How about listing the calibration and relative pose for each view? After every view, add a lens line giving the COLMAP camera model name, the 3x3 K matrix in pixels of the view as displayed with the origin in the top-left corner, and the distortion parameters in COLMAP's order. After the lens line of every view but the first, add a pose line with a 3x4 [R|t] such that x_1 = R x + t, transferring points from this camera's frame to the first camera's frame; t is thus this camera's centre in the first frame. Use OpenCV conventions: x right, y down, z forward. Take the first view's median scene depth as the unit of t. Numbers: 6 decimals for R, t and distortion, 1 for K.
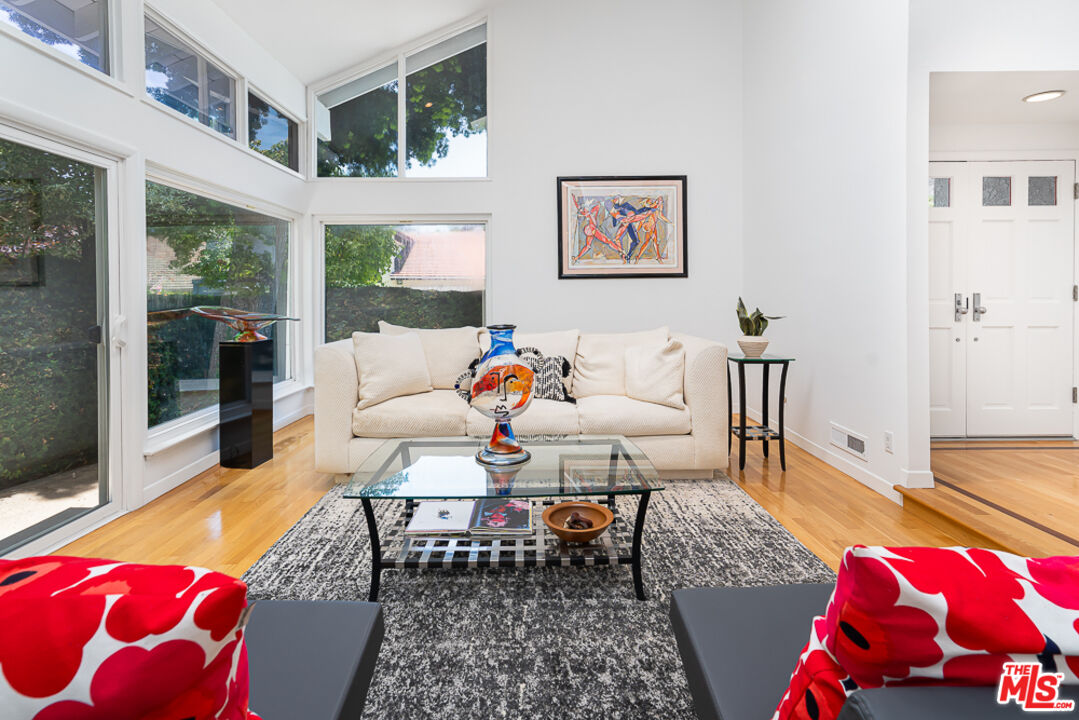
lens RADIAL K [[510.0, 0, 531.4], [0, 510.0, 289.1], [0, 0, 1]] dist [-0.014716, 0.011447]
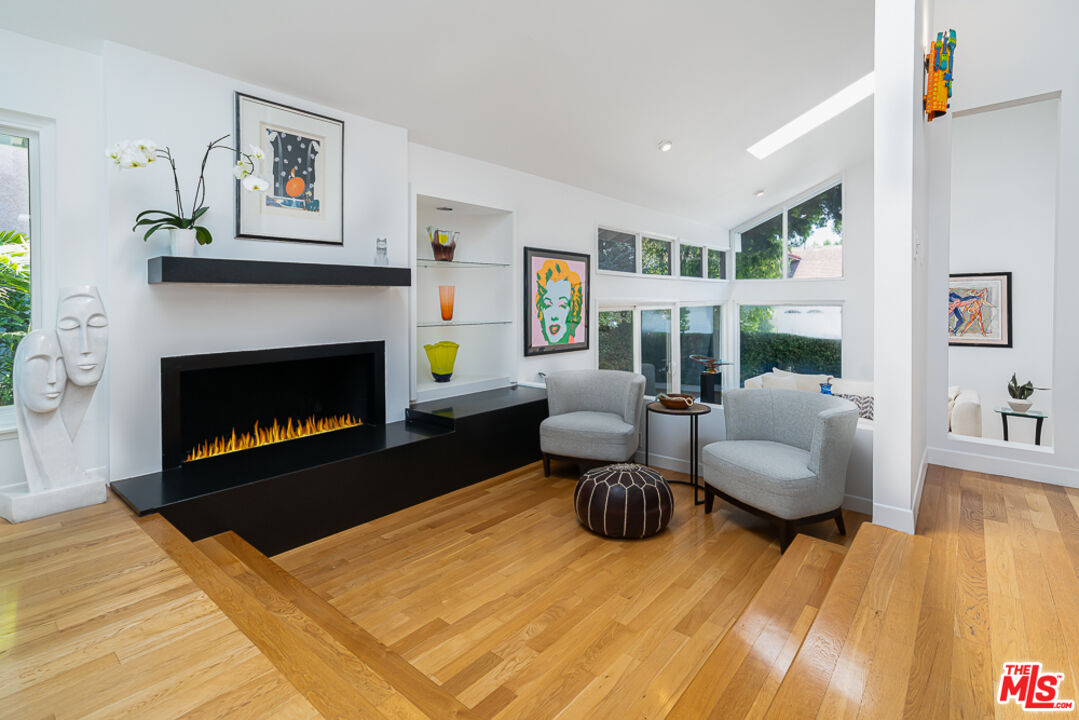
lens RADIAL K [[510.0, 0, 539.8], [0, 510.0, 296.3], [0, 0, 1]] dist [-0.014716, 0.011447]
pose [[0.761134, -0.001938, -0.648592, 0.228077], [0.008022, 0.999947, 0.006426, -0.179139], [0.648545, -0.010094, 0.761109, -0.843916]]
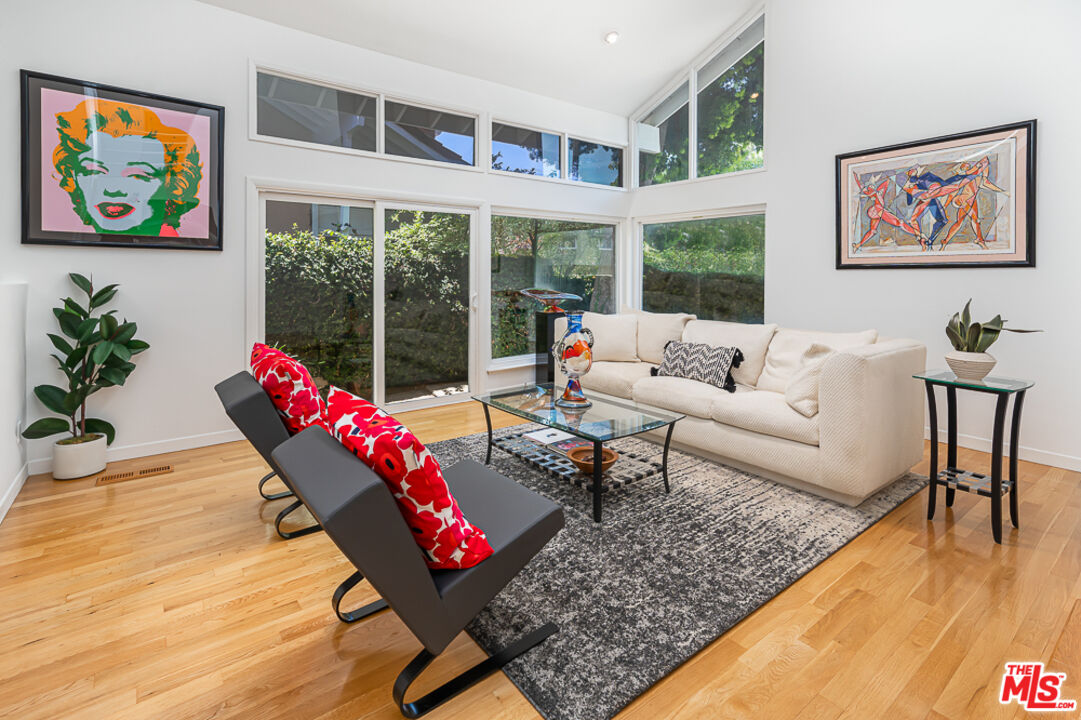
lens RADIAL K [[510.9, 0, 528.5], [0, 510.9, 283.5], [0, 0, 1]] dist [-0.014716, 0.011447]
pose [[0.597787, 0.023146, -0.801321, 0.453393], [0.001526, 0.999548, 0.030010, -0.022249], [0.801654, -0.019162, 0.597481, 0.025689]]
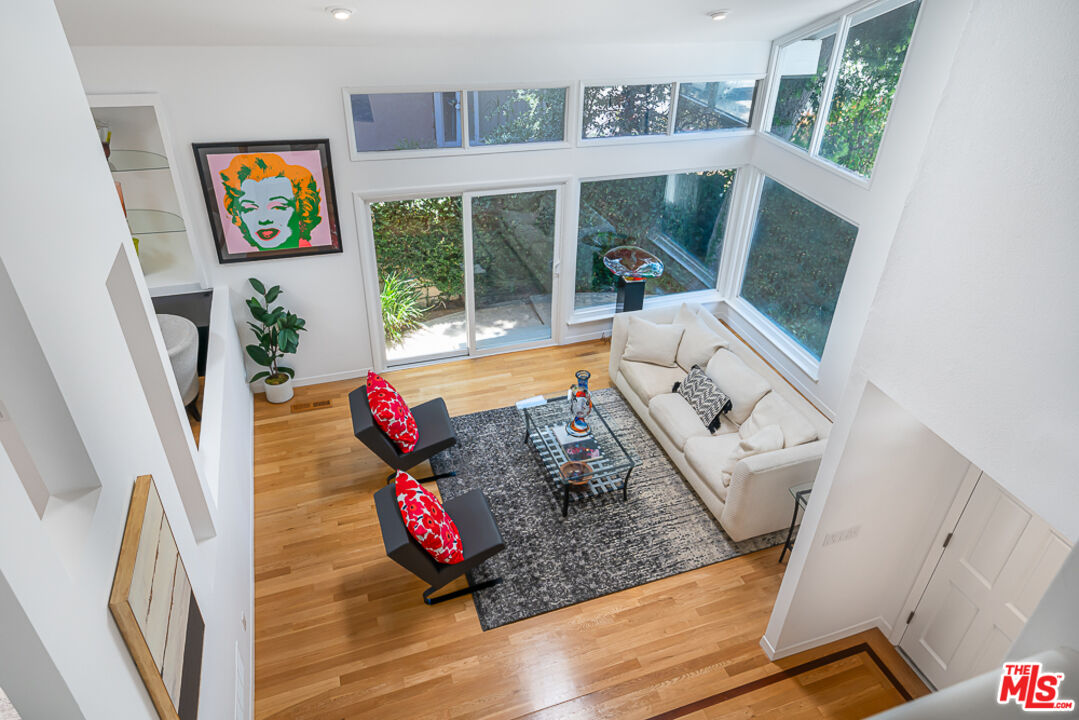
lens RADIAL K [[677.4, 0, 569.8], [0, 677.4, 360.8], [0, 0, 1]] dist [-0.017362, -0.003547]
pose [[0.353961, 0.525971, -0.773348, 0.832920], [-0.039019, 0.834464, 0.549679, -0.609848], [0.934446, -0.164389, 0.315890, 0.078213]]
